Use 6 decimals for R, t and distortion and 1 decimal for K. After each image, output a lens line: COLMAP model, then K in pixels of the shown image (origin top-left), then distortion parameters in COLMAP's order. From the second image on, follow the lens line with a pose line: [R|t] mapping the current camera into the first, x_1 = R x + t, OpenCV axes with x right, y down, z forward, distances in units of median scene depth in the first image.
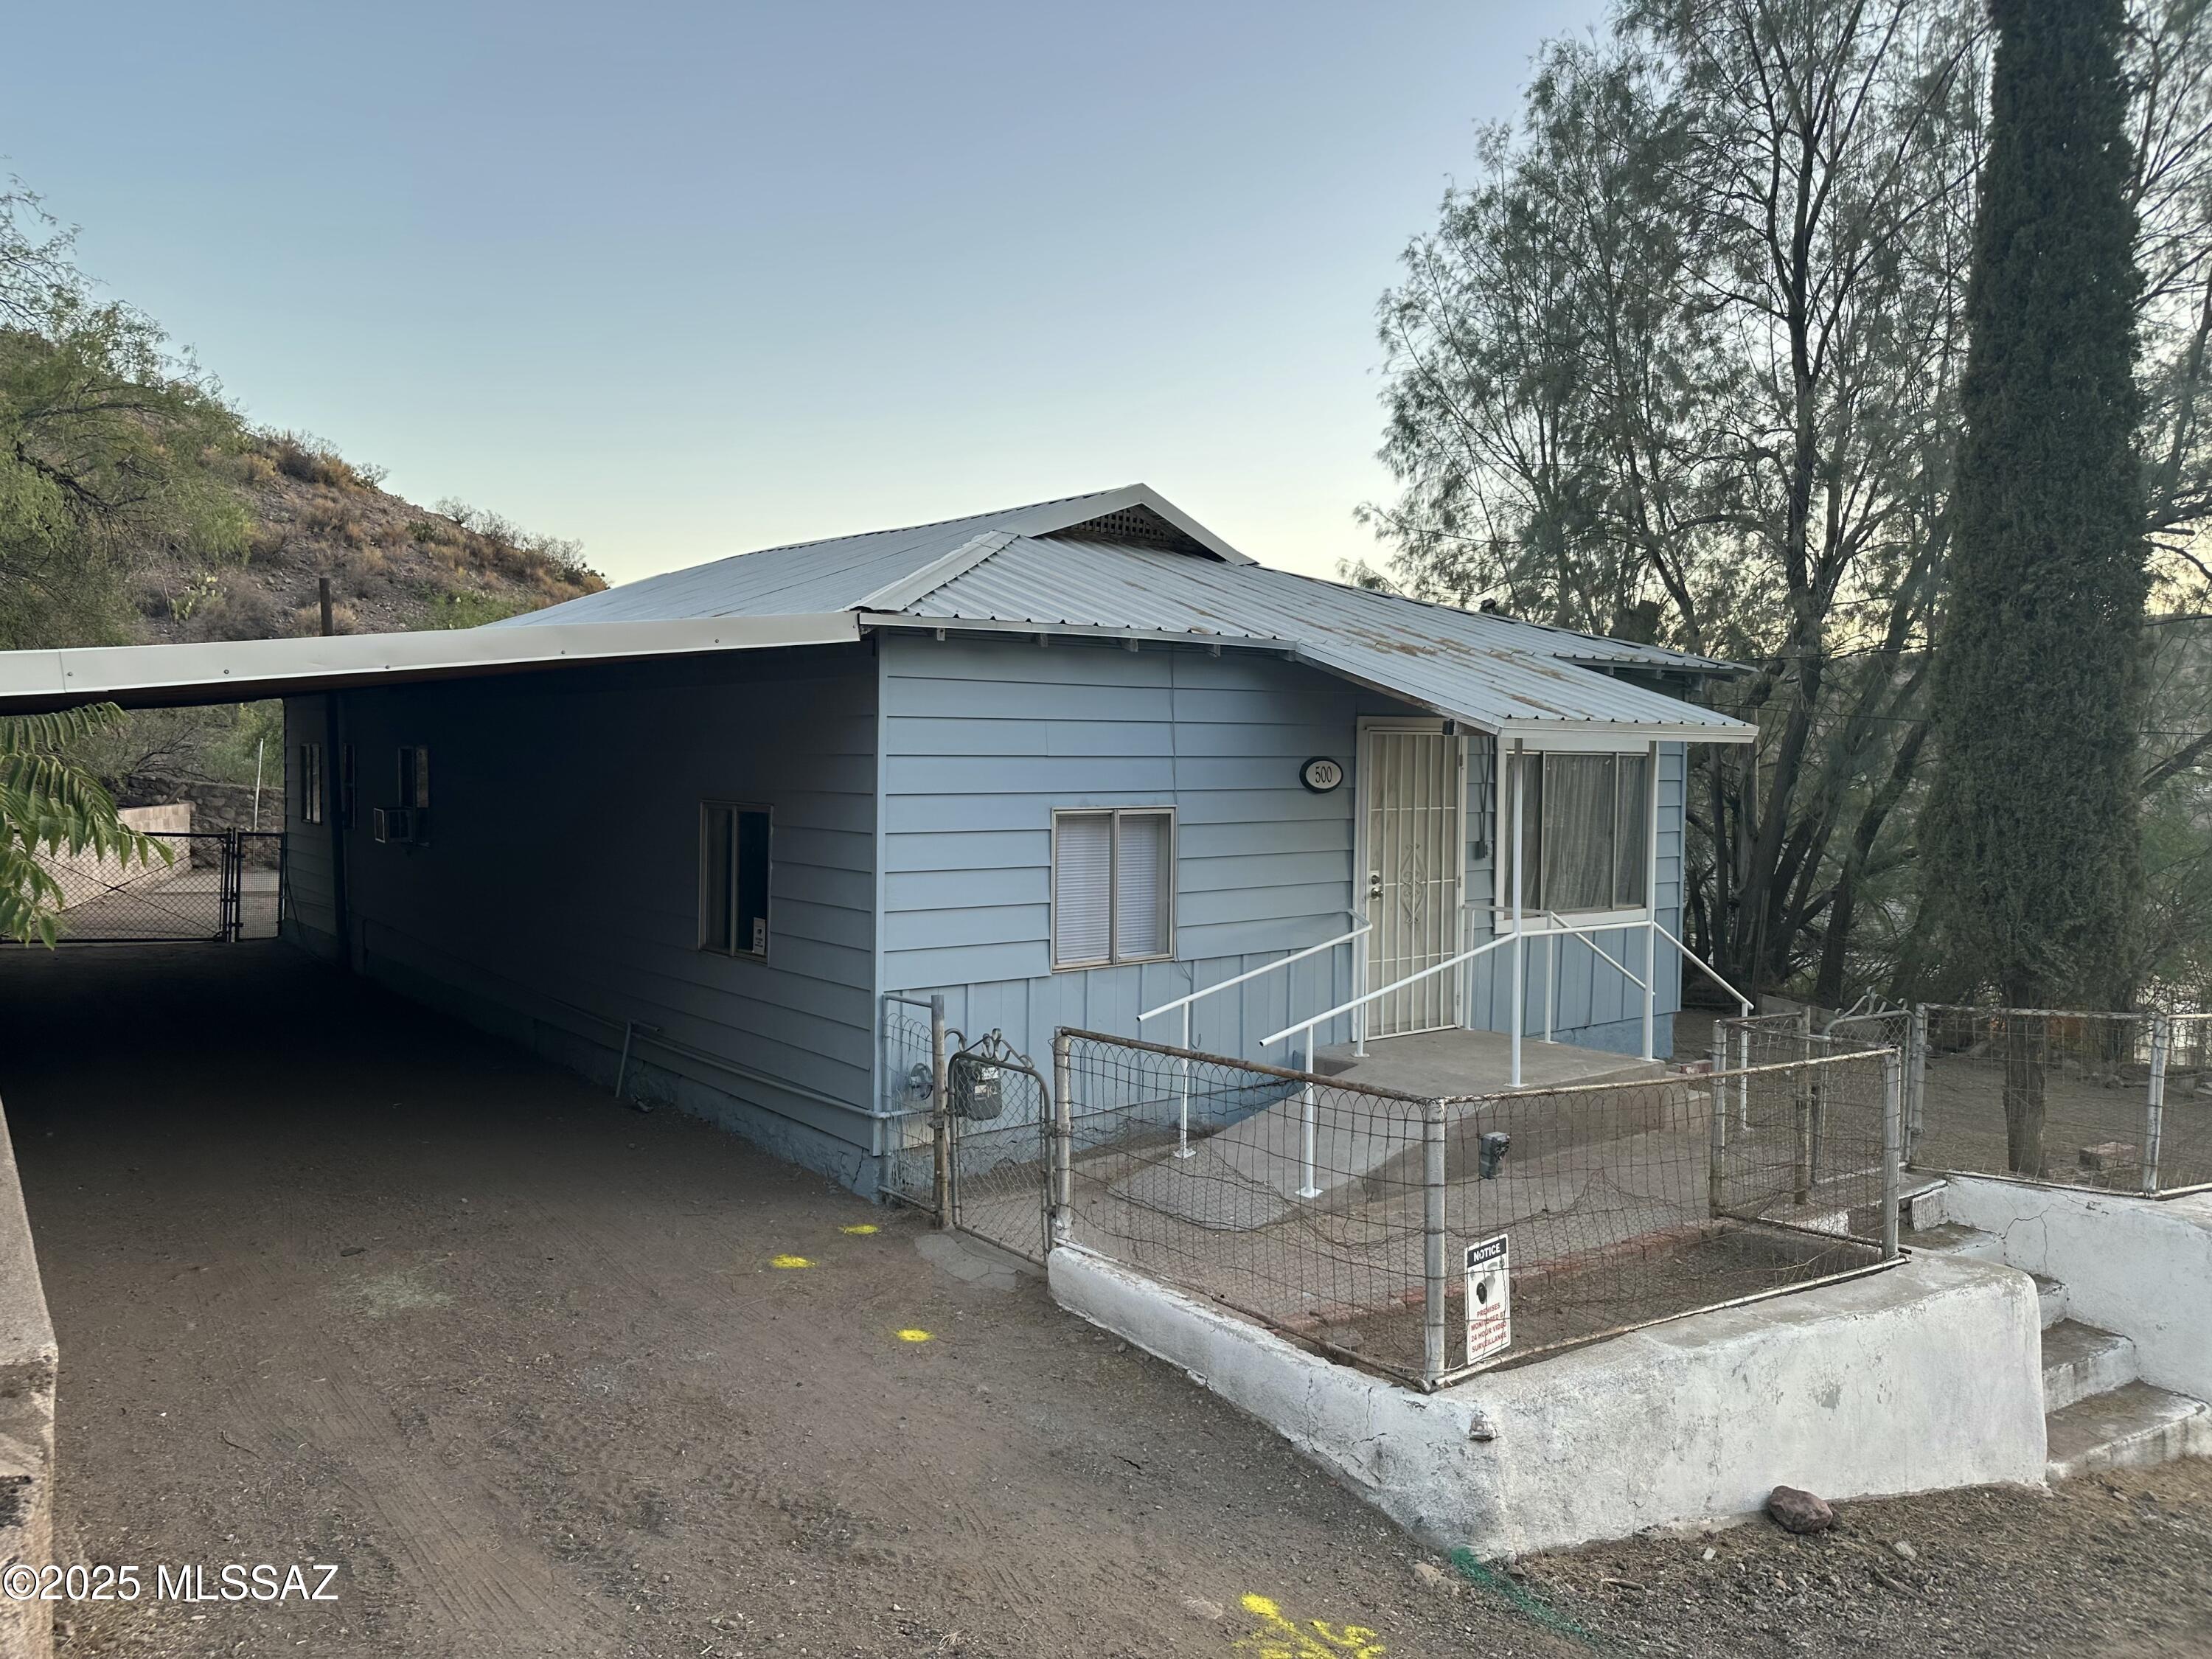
lens RADIAL K [[1613.6, 0, 1106.0], [0, 1613.6, 829.5], [0, 0, 1]] dist [0.071426, -0.001153]
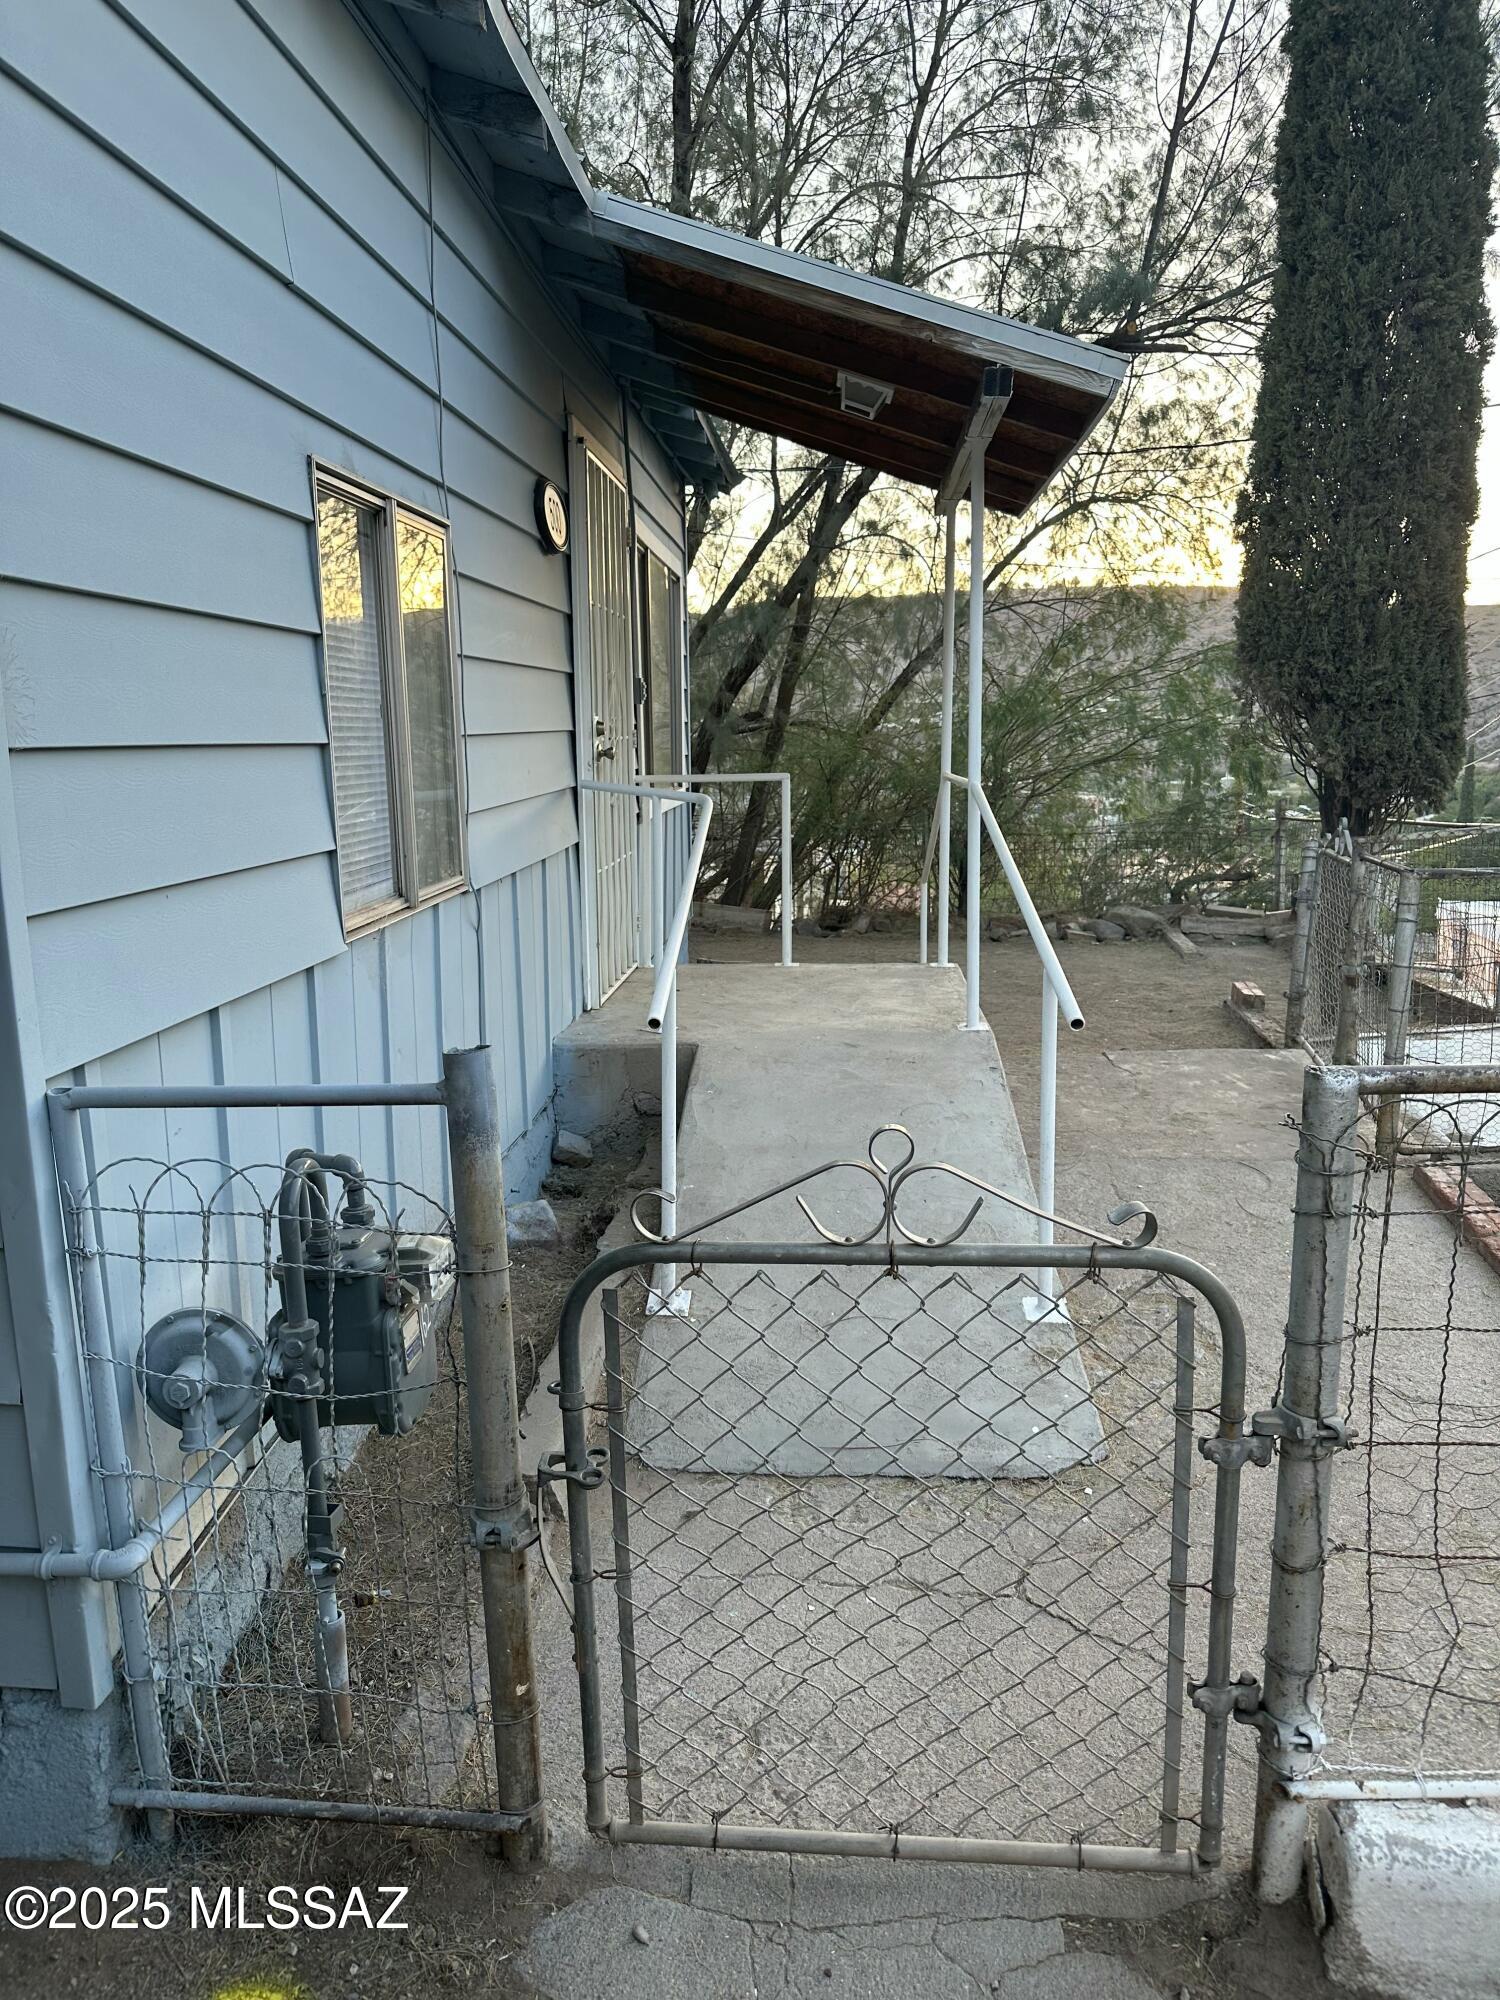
lens RADIAL K [[1407.0, 0, 750.0], [0, 1407.0, 1000.0], [0, 0, 1]] dist [0.006479, 0.001858]
pose [[0.687559, -0.160291, 0.708216, -0.183010], [0.058878, 0.984426, 0.165646, 0.050811], [-0.723738, -0.072193, 0.686289, 0.669572]]
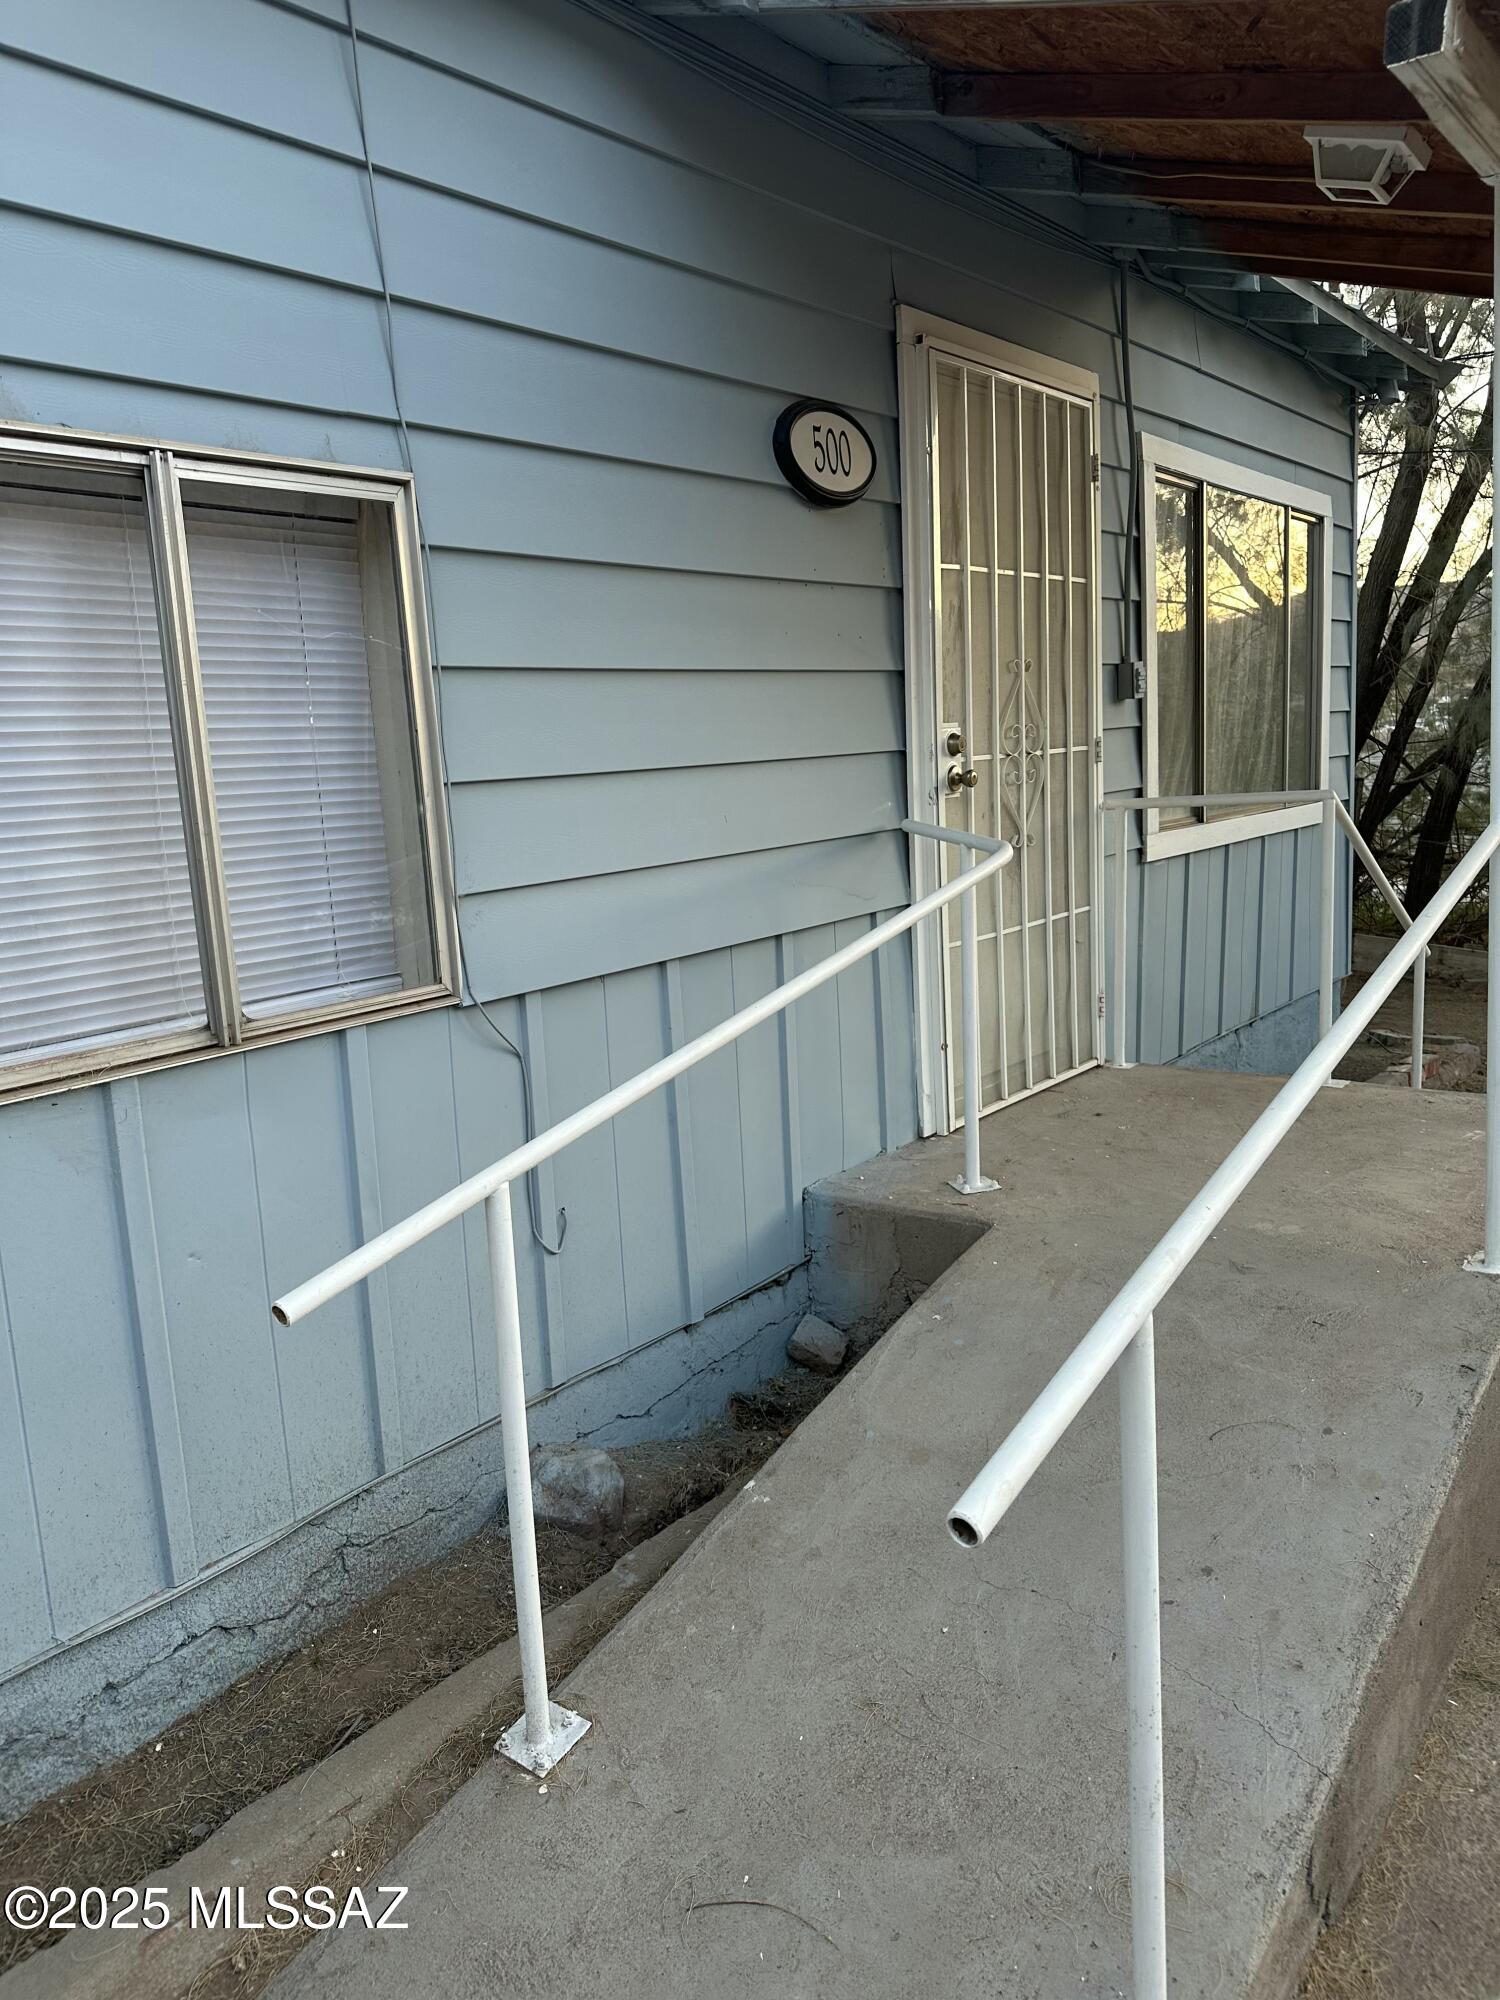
lens RADIAL K [[1459.0, 0, 755.3], [0, 1459.0, 950.5], [0, 0, 1]] dist [0.071426, -0.001153]
pose [[0.974951, -0.094391, 0.201398, 0.042033], [0.077047, 0.992746, 0.092303, 0.048993], [-0.208650, -0.074474, 0.975151, 0.708643]]
